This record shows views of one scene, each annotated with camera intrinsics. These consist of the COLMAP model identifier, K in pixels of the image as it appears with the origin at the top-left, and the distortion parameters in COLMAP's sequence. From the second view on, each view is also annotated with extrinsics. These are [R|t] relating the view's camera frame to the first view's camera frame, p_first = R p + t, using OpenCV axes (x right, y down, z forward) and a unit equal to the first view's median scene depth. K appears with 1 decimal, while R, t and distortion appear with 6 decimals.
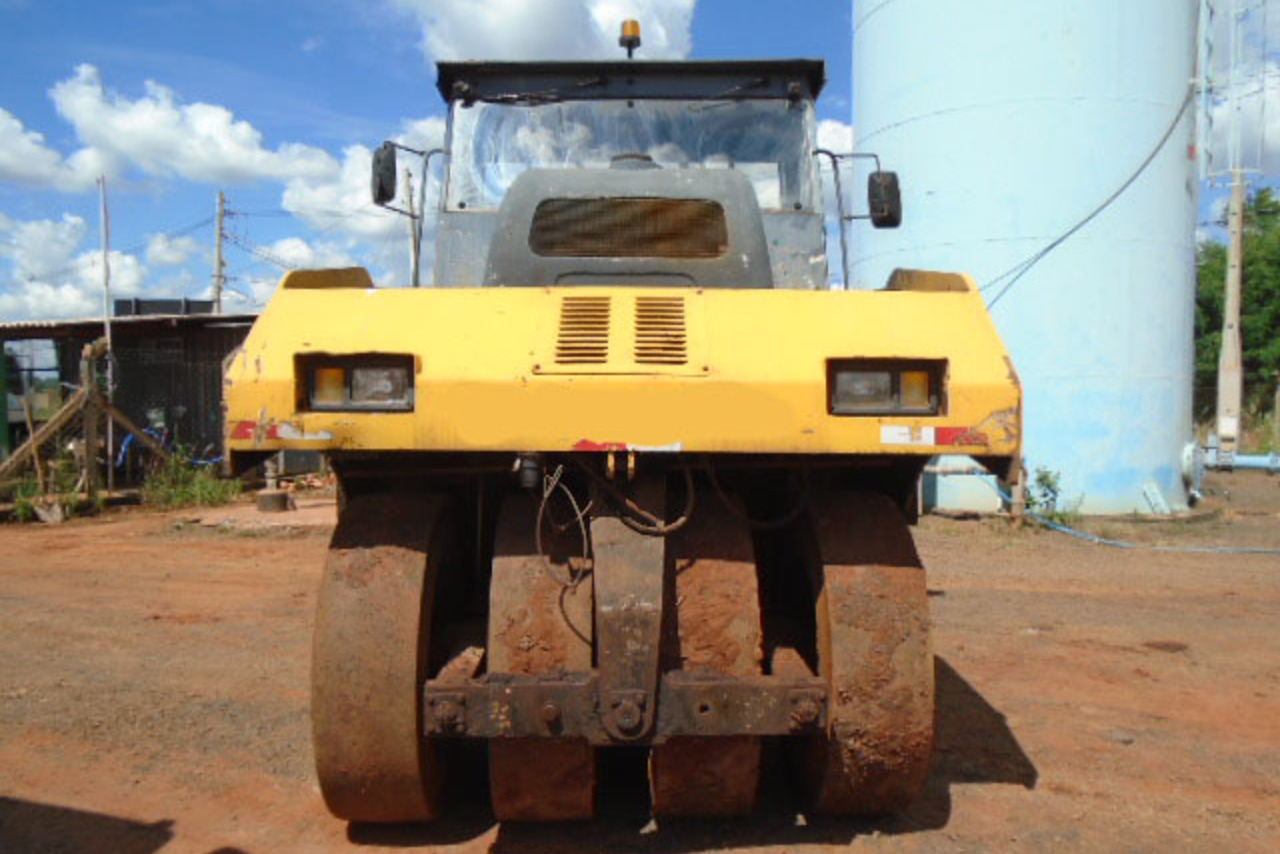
lens RADIAL K [[961.4, 0, 636.9], [0, 961.4, 427.2], [0, 0, 1]] dist [-0.029910, -0.004427]
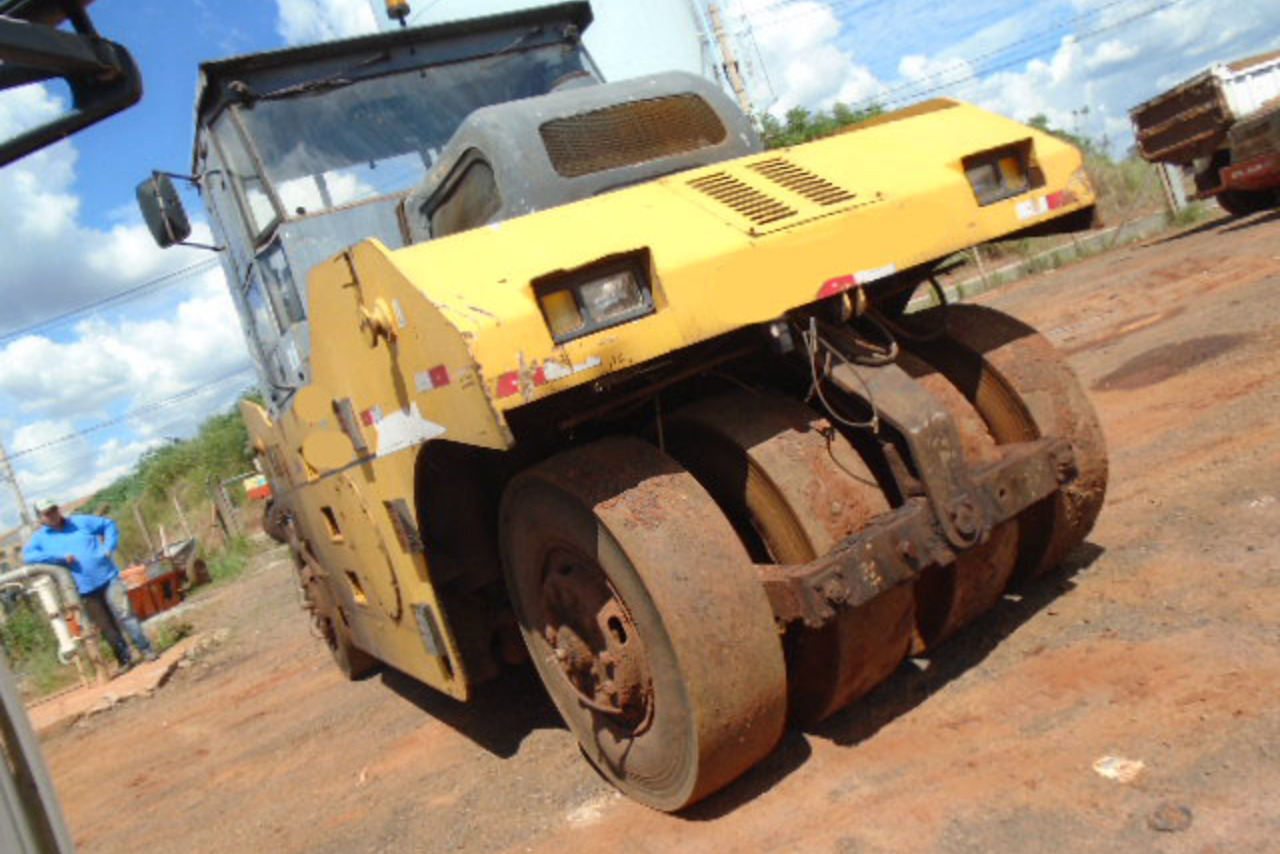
lens RADIAL K [[961.4, 0, 639.9], [0, 961.4, 431.1], [0, 0, 1]] dist [-0.029910, -0.004427]
pose [[0.829053, -0.331488, 0.450319, -0.683731], [0.350882, 0.935450, 0.042617, 0.043754], [-0.435378, 0.122677, 0.891850, 0.218815]]
